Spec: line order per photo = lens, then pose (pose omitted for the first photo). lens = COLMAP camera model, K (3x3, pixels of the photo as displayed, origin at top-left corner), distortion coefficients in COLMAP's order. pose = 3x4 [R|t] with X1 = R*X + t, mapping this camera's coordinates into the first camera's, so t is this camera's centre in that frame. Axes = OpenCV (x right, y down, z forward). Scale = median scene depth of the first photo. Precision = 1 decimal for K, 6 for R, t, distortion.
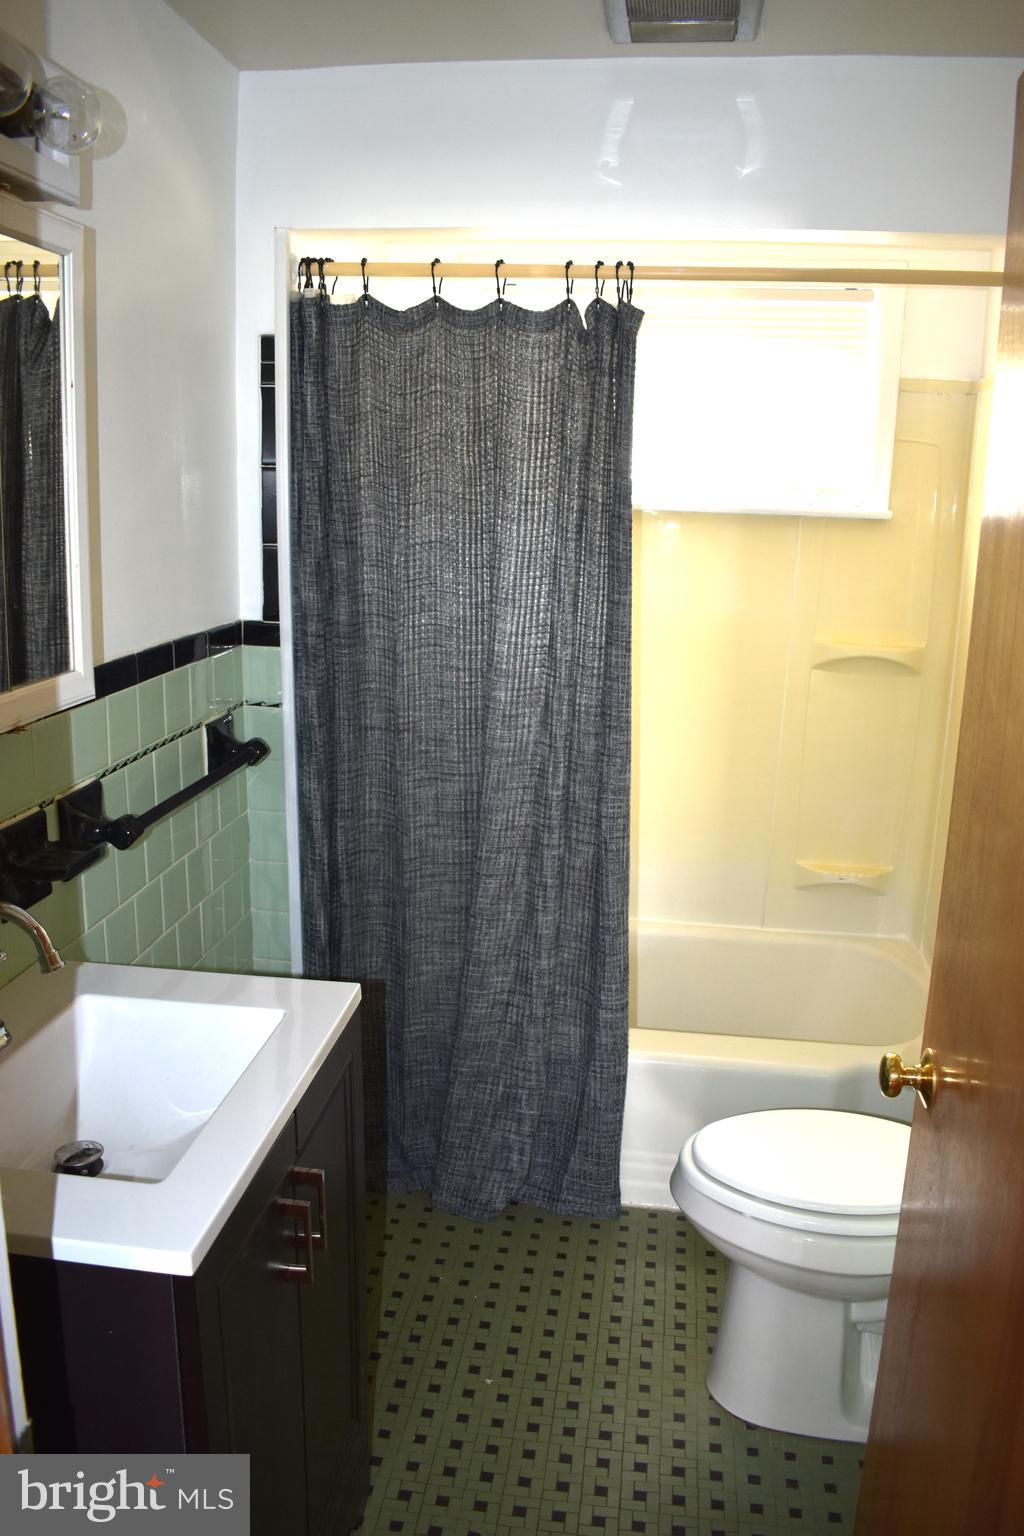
lens RADIAL K [[1196.7, 0, 515.2], [0, 1196.7, 760.8], [0, 0, 1]] dist [-0.098235, 0.012766]
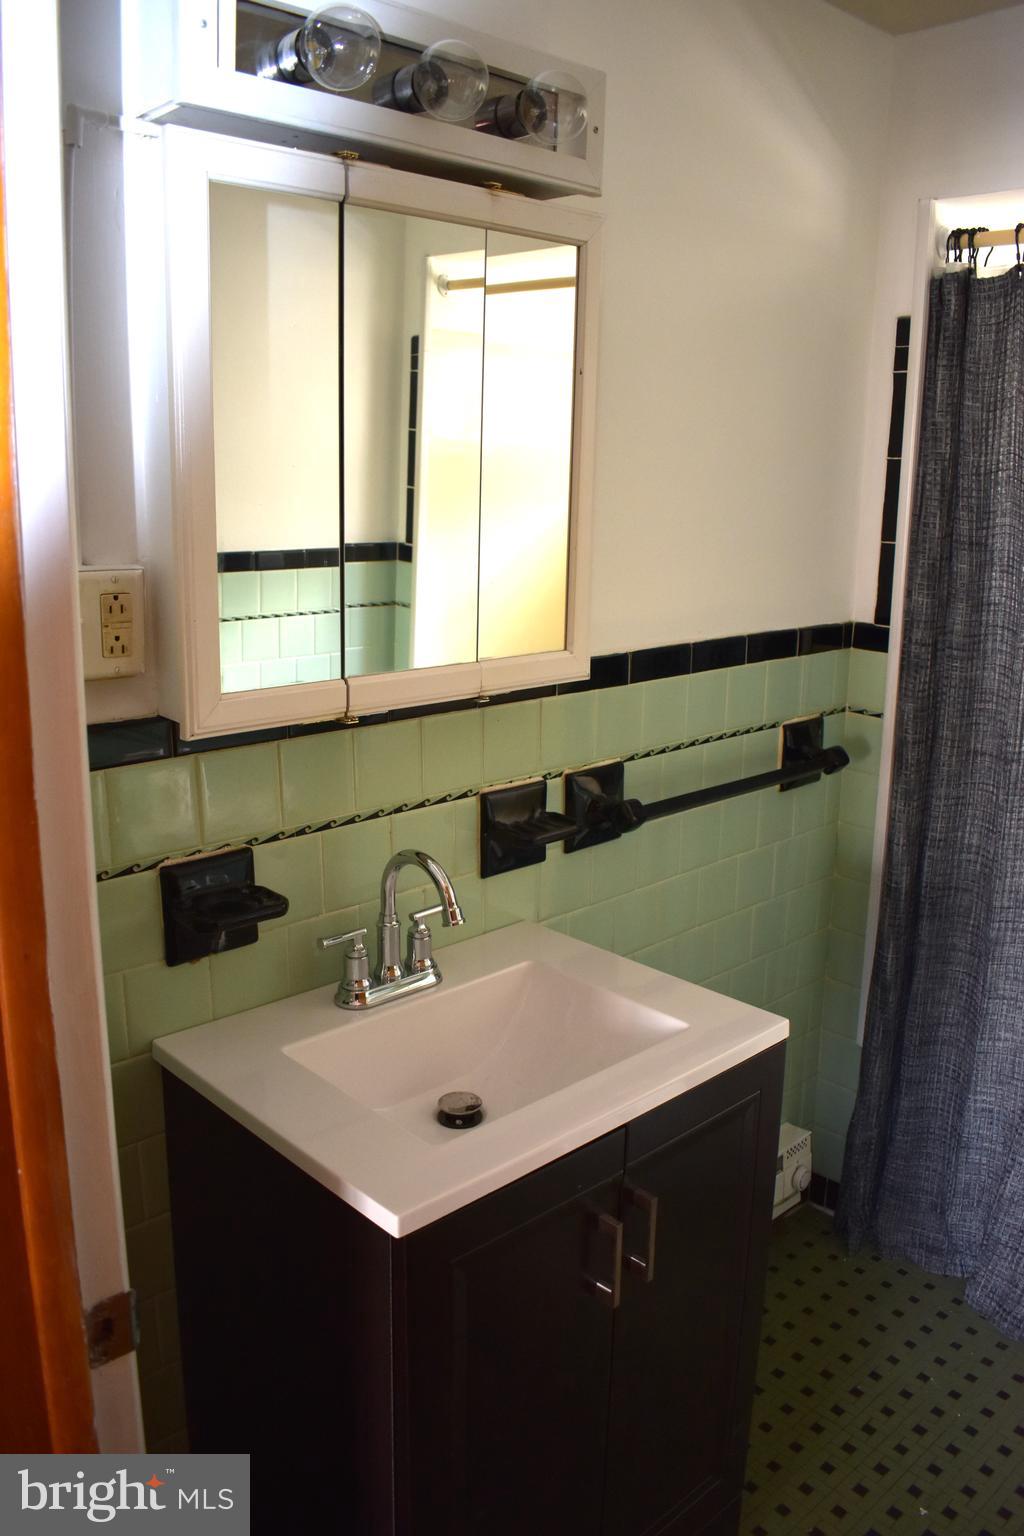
lens RADIAL K [[1196.7, 0, 514.4], [0, 1196.7, 760.6], [0, 0, 1]] dist [-0.098235, 0.012766]
pose [[0.770686, 0.135727, -0.622592, 0.165901], [-0.138565, 0.989368, 0.044159, -0.013359], [0.621967, 0.052237, 0.781300, 0.103661]]
